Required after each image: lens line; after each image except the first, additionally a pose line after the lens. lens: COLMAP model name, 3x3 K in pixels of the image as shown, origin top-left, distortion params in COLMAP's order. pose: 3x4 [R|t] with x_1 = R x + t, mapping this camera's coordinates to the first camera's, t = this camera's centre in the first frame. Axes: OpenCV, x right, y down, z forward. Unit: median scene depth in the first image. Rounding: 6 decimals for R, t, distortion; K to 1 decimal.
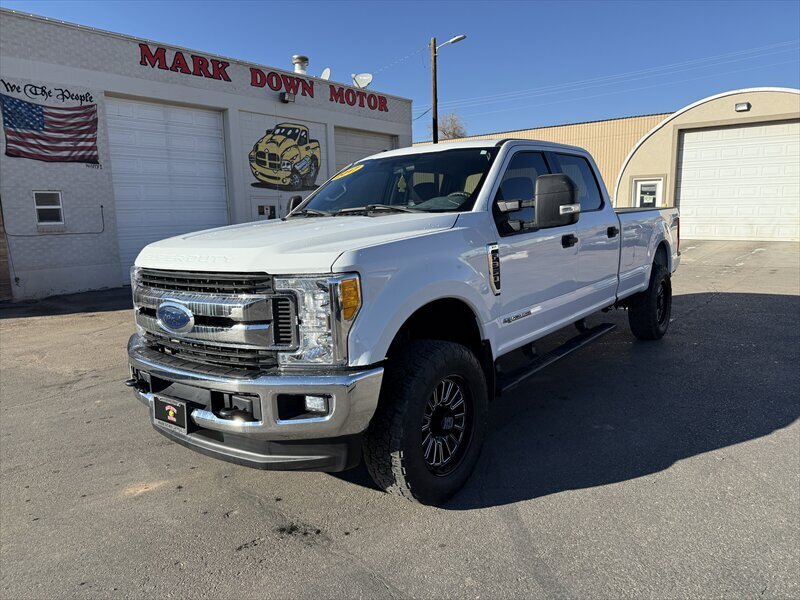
lens RADIAL K [[566.0, 0, 405.4], [0, 566.0, 304.8], [0, 0, 1]] dist [0.000444, -0.012393]
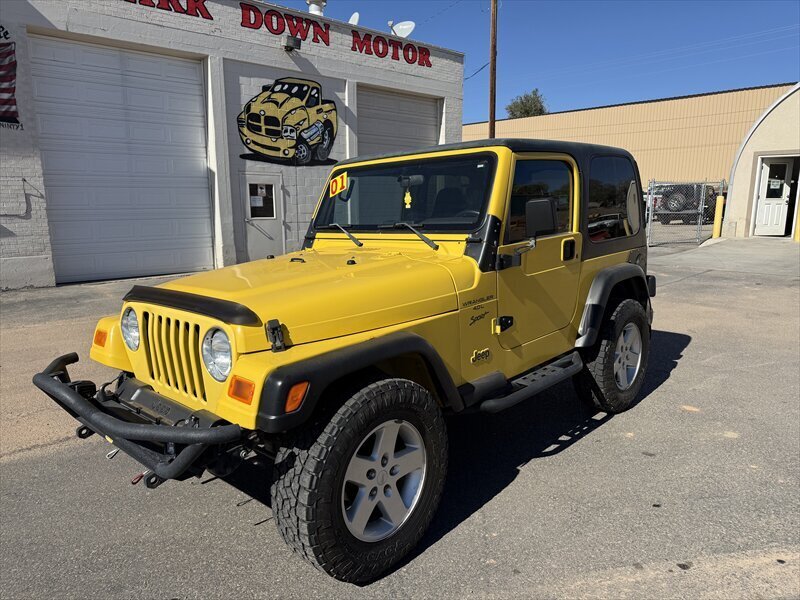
lens RADIAL K [[566.0, 0, 392.3], [0, 566.0, 301.6], [0, 0, 1]] dist [0.000444, -0.012393]
pose [[0.988518, 0.046245, -0.143853, 0.062256], [-0.042890, 0.998733, 0.026339, -0.045243], [0.144889, -0.019867, 0.989248, 0.279931]]
